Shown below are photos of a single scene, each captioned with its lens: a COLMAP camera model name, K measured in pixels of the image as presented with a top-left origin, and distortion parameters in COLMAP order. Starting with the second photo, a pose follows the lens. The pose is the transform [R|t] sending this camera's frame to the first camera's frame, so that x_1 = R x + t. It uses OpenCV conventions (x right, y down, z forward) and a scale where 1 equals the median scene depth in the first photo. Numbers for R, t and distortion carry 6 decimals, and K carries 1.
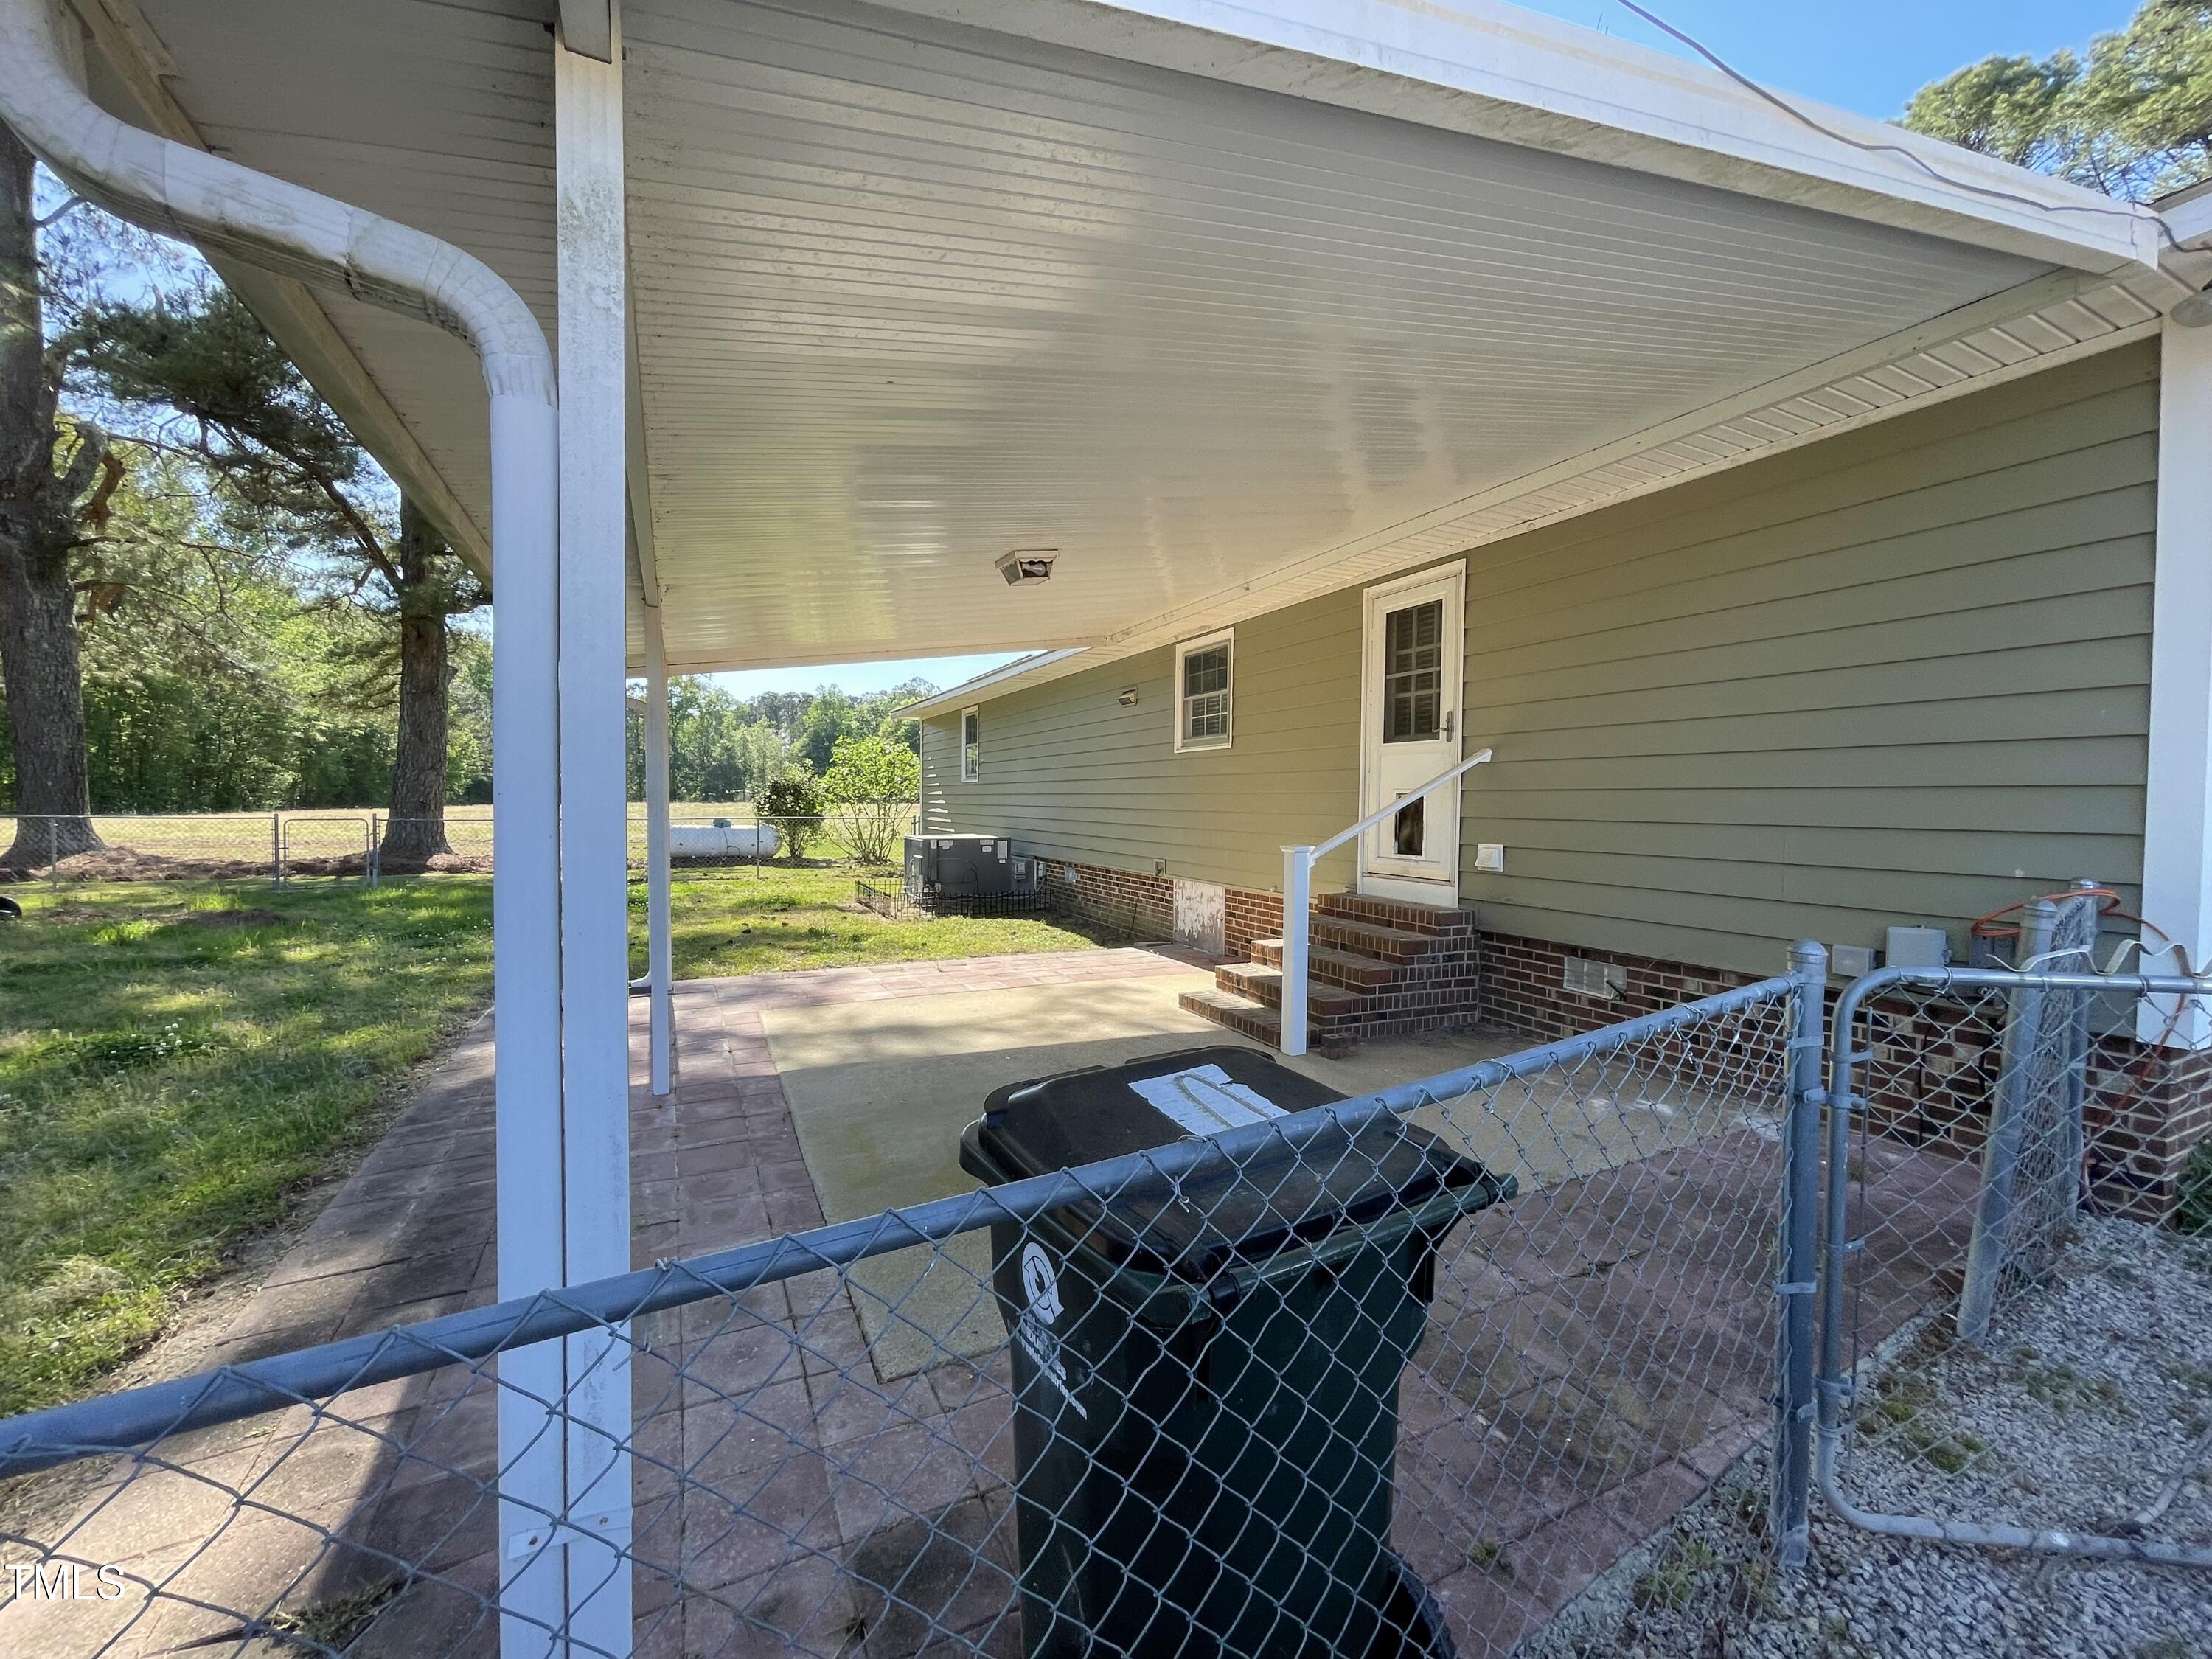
lens RADIAL K [[880.1, 0, 1111.7], [0, 880.1, 831.1], [0, 0, 1]] dist [-0.001424, -0.000194]
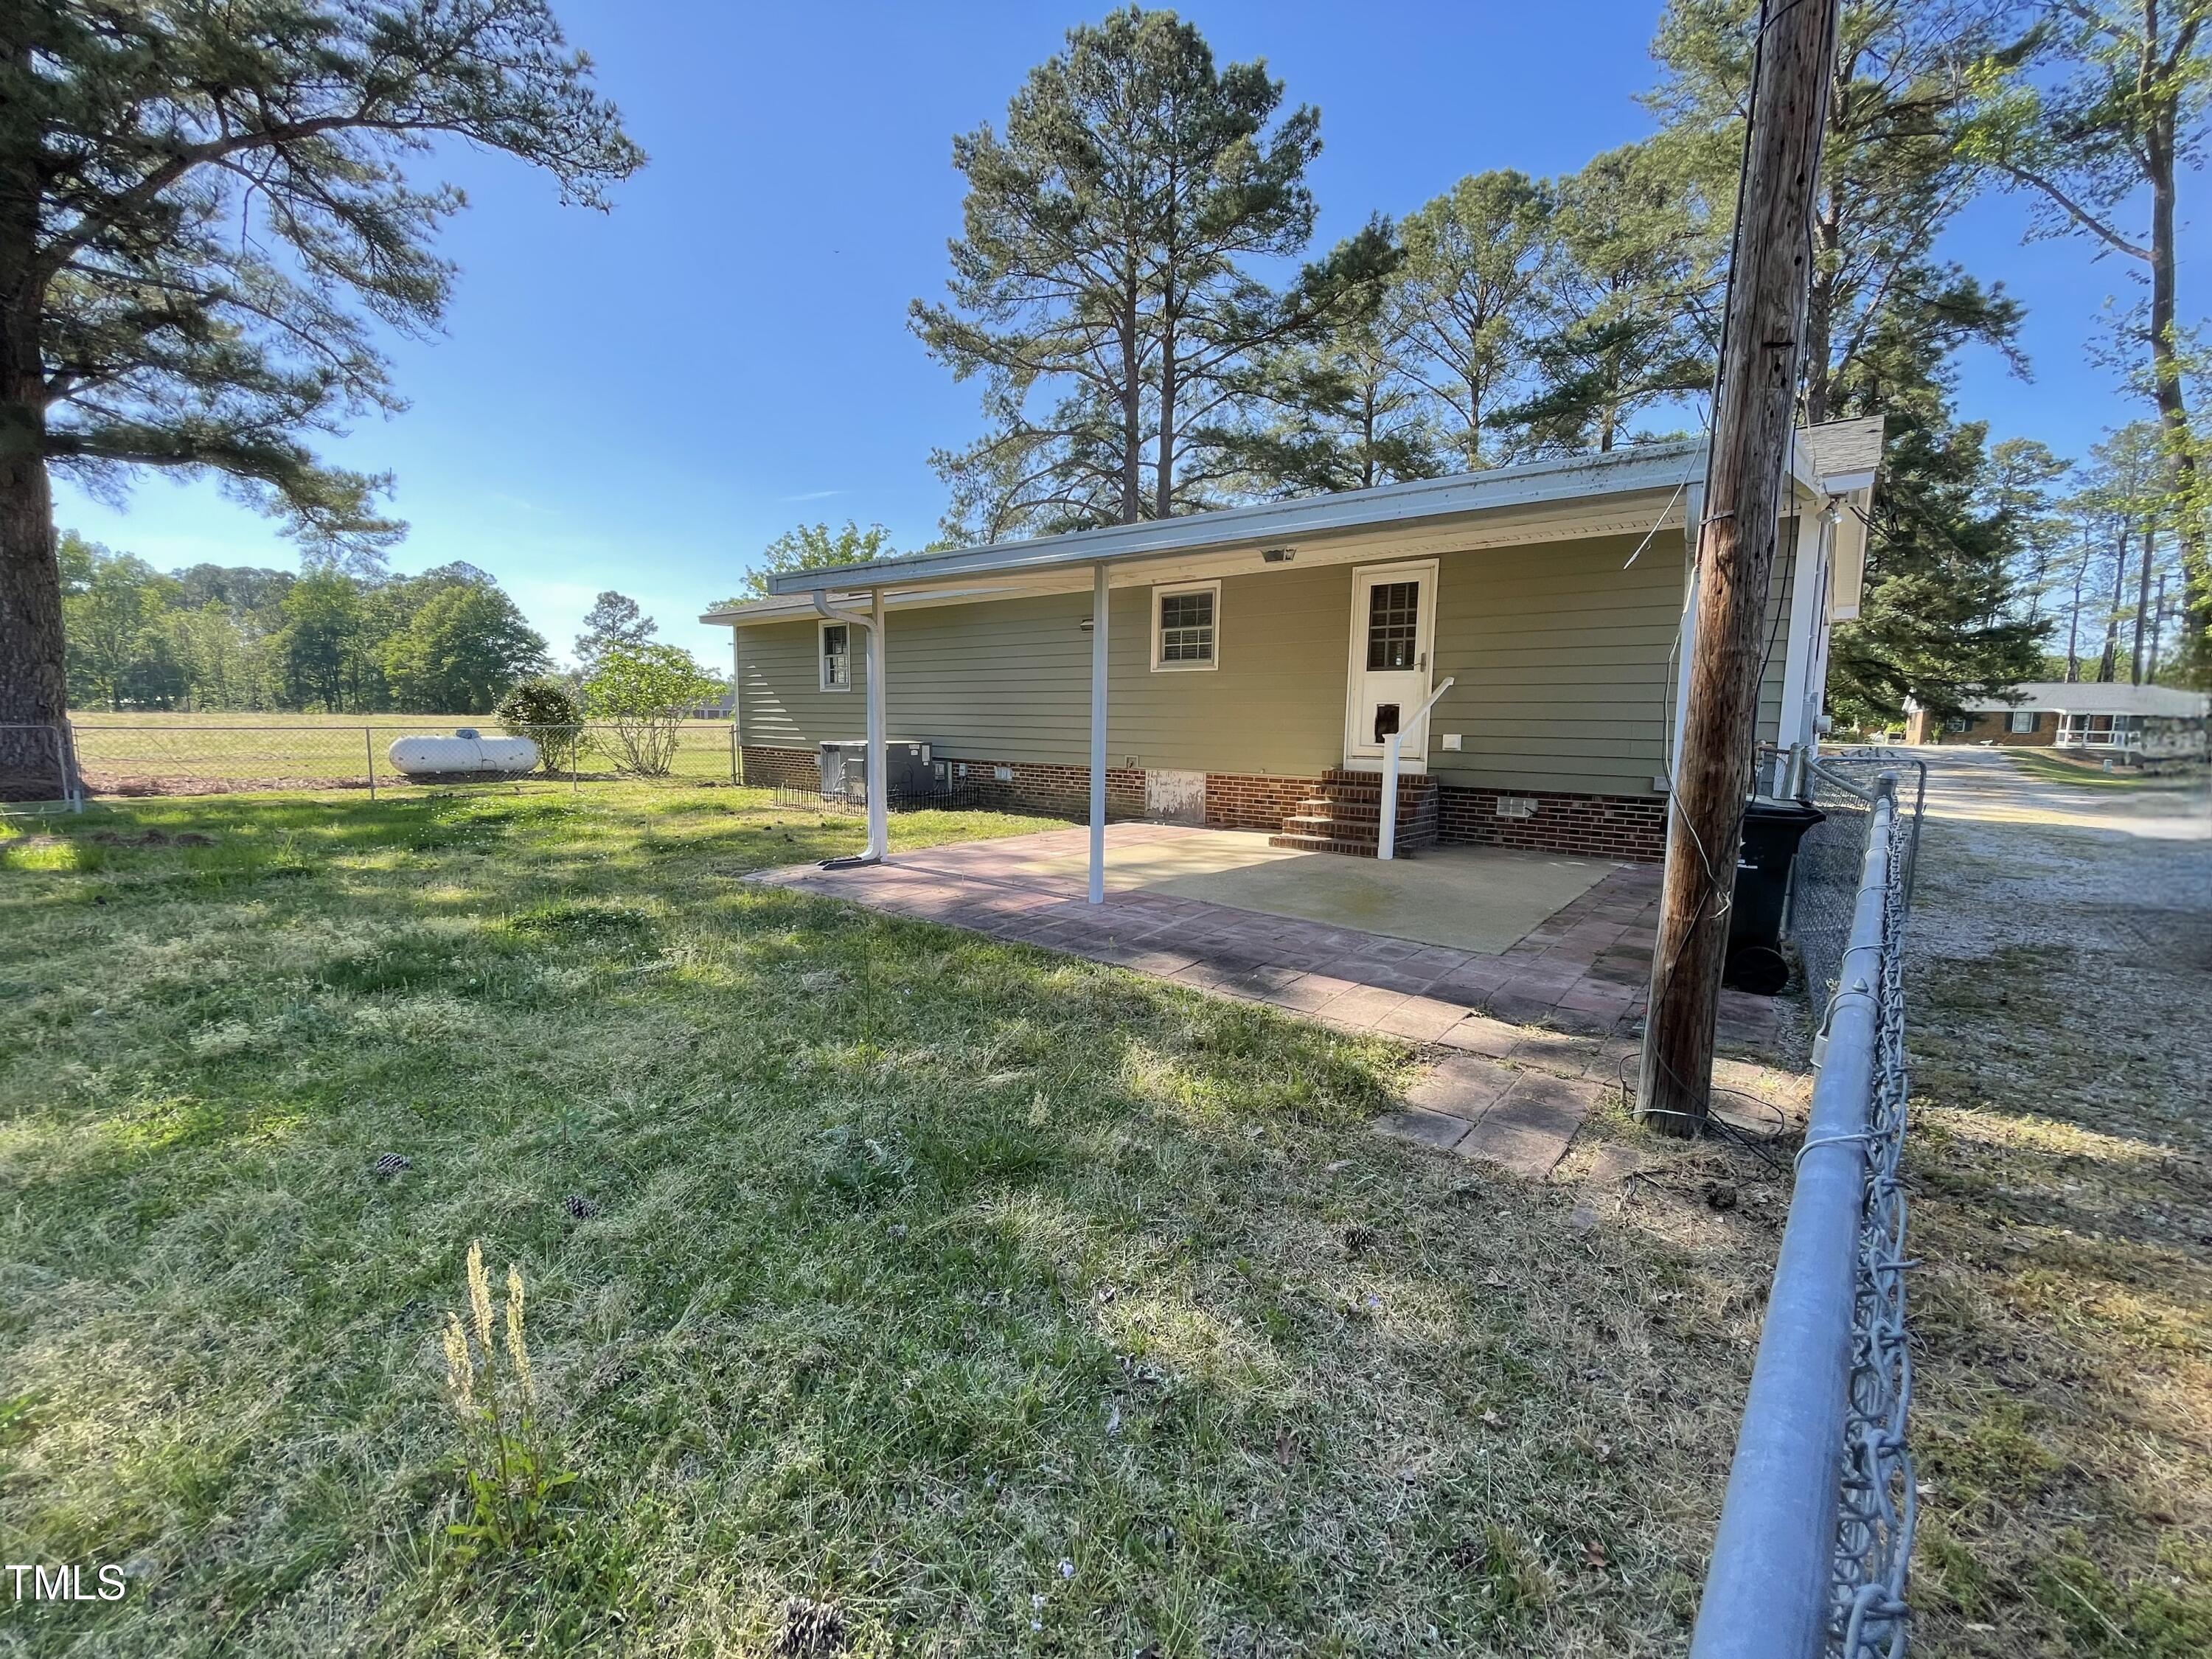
lens RADIAL K [[880.1, 0, 1109.1], [0, 880.1, 816.6], [0, 0, 1]] dist [-0.001424, -0.000194]
pose [[0.905628, -0.042695, 0.421917, -0.590138], [0.009149, 0.996654, 0.081217, 0.019485], [-0.423974, -0.069693, 0.902989, -0.169345]]
